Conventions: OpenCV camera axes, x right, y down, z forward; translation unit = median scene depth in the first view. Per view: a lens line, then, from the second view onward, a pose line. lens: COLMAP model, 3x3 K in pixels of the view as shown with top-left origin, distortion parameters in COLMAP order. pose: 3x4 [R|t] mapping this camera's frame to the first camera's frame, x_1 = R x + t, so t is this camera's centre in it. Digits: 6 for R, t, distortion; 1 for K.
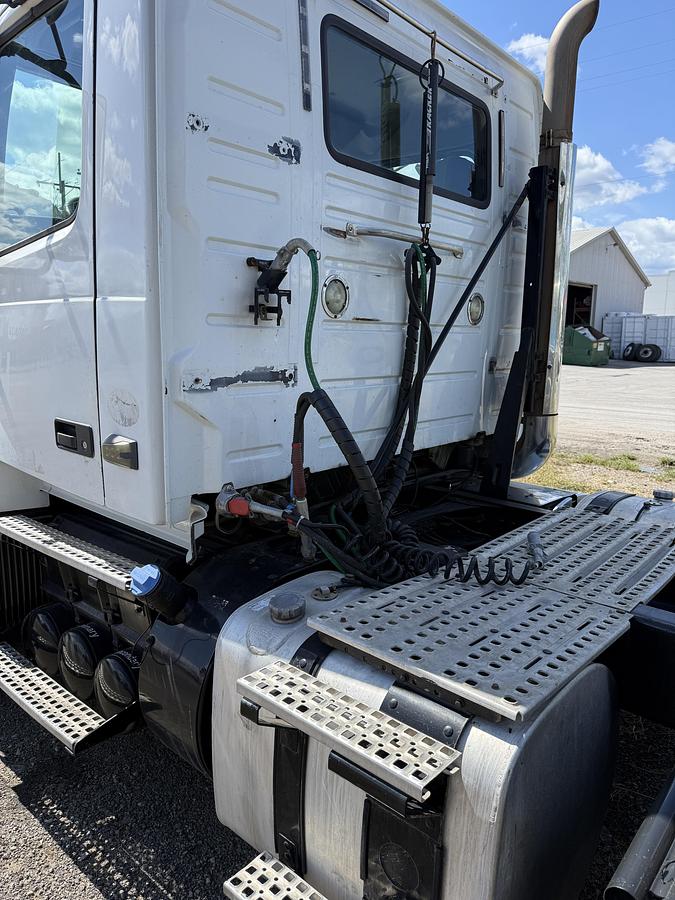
lens RADIAL K [[626.3, 0, 337.5], [0, 626.3, 450.0], [0, 0, 1]] dist [0.044807, -0.026565]
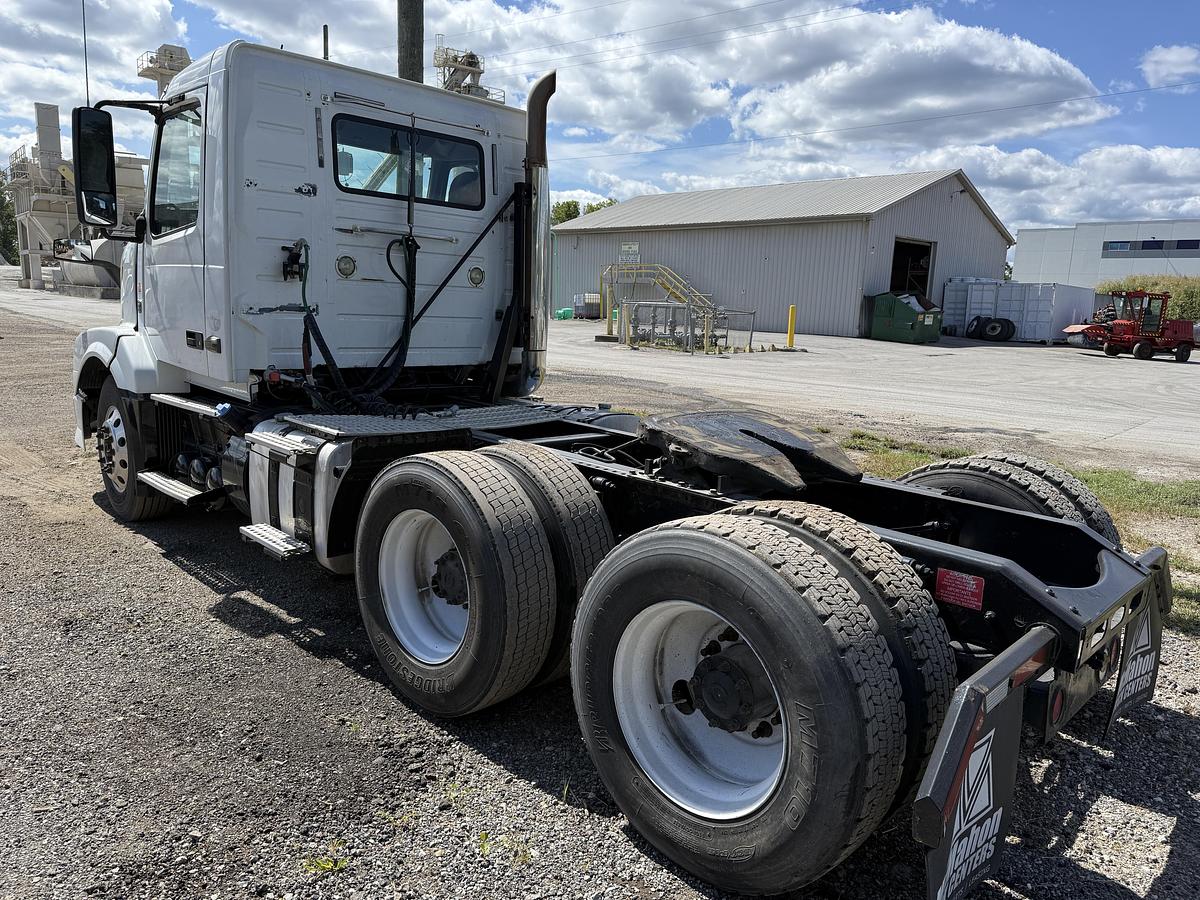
lens RADIAL K [[835.1, 0, 600.0], [0, 835.1, 450.0], [0, 0, 1]] dist [0.044807, -0.026565]
pose [[0.998141, 0.037759, -0.047836, 0.811832], [-0.037711, 0.999287, 0.001907, 0.230461], [0.047874, -0.000099, 0.998853, -1.271850]]
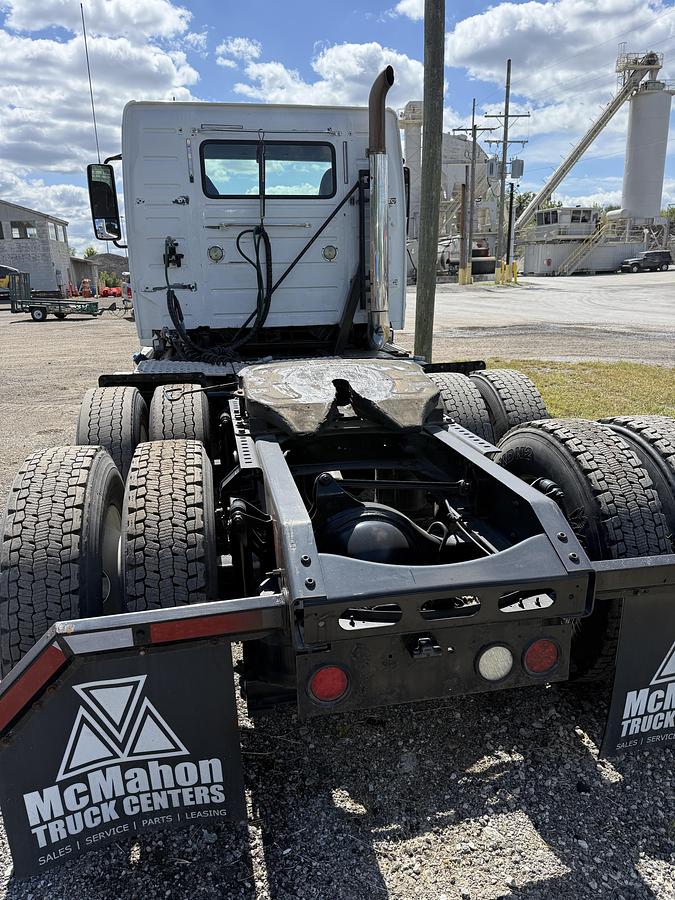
lens RADIAL K [[626.3, 0, 337.5], [0, 626.3, 450.0], [0, 0, 1]] dist [0.044807, -0.026565]
pose [[0.799880, 0.132132, -0.585434, 1.842076], [-0.074019, 0.989735, 0.122250, 0.169185], [0.595578, -0.054452, 0.801450, -0.692777]]
